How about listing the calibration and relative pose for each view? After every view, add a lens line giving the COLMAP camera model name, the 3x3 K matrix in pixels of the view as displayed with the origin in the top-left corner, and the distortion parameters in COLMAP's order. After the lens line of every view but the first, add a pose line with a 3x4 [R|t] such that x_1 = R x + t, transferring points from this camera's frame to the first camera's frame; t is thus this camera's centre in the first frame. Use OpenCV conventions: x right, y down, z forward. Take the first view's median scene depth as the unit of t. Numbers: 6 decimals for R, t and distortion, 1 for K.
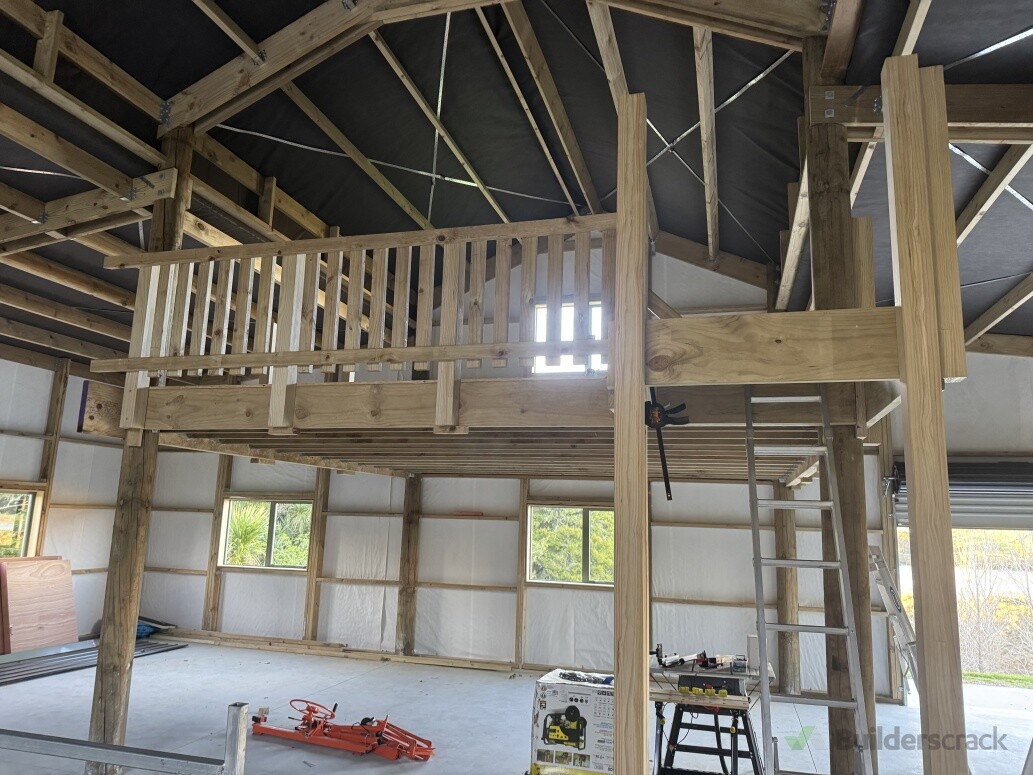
lens RADIAL K [[726.5, 0, 512.1], [0, 726.5, 385.6], [0, 0, 1]] dist [0.043191, -0.049841]
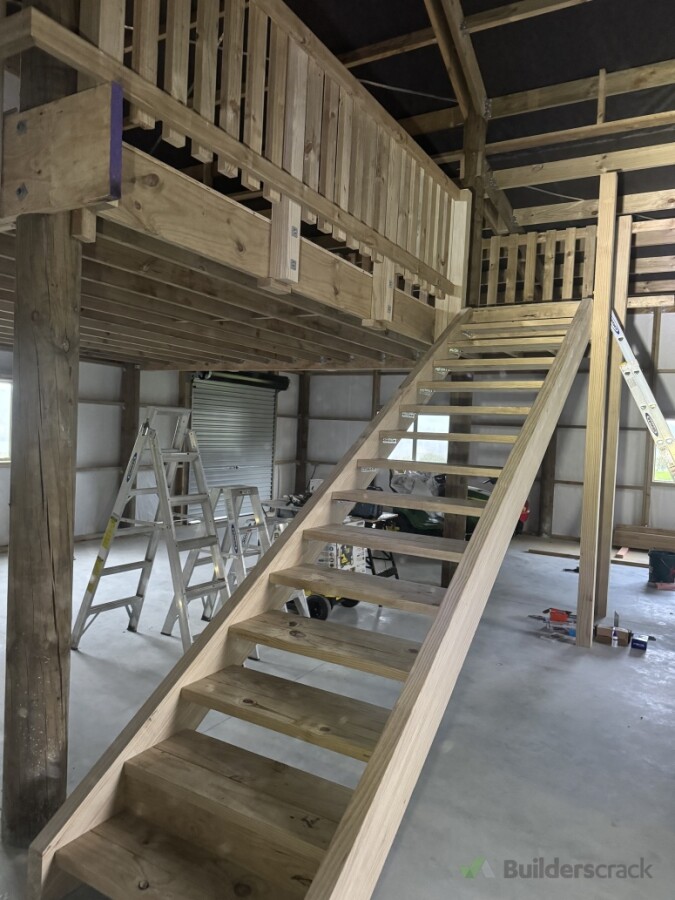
lens RADIAL K [[633.0, 0, 341.3], [0, 633.0, 453.0], [0, 0, 1]] dist [0.043191, -0.049841]
pose [[0.234858, -0.053600, 0.970551, -0.827411], [-0.215233, 0.970826, 0.105698, 0.128149], [-0.947901, -0.233719, 0.216470, 0.622755]]
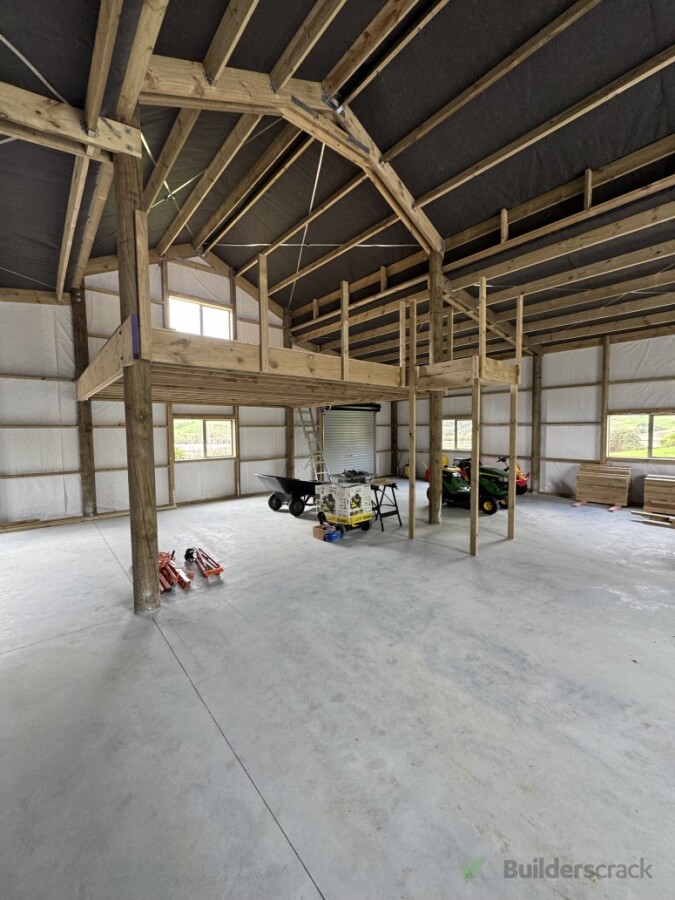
lens RADIAL K [[359.9, 0, 339.7], [0, 359.9, 449.8], [0, 0, 1]] dist [-0.001662, 0.001405]
pose [[0.546431, -0.083591, 0.833322, -0.779802], [-0.126192, 0.975429, 0.180593, 0.051204], [-0.827942, -0.203840, 0.522456, 0.328523]]
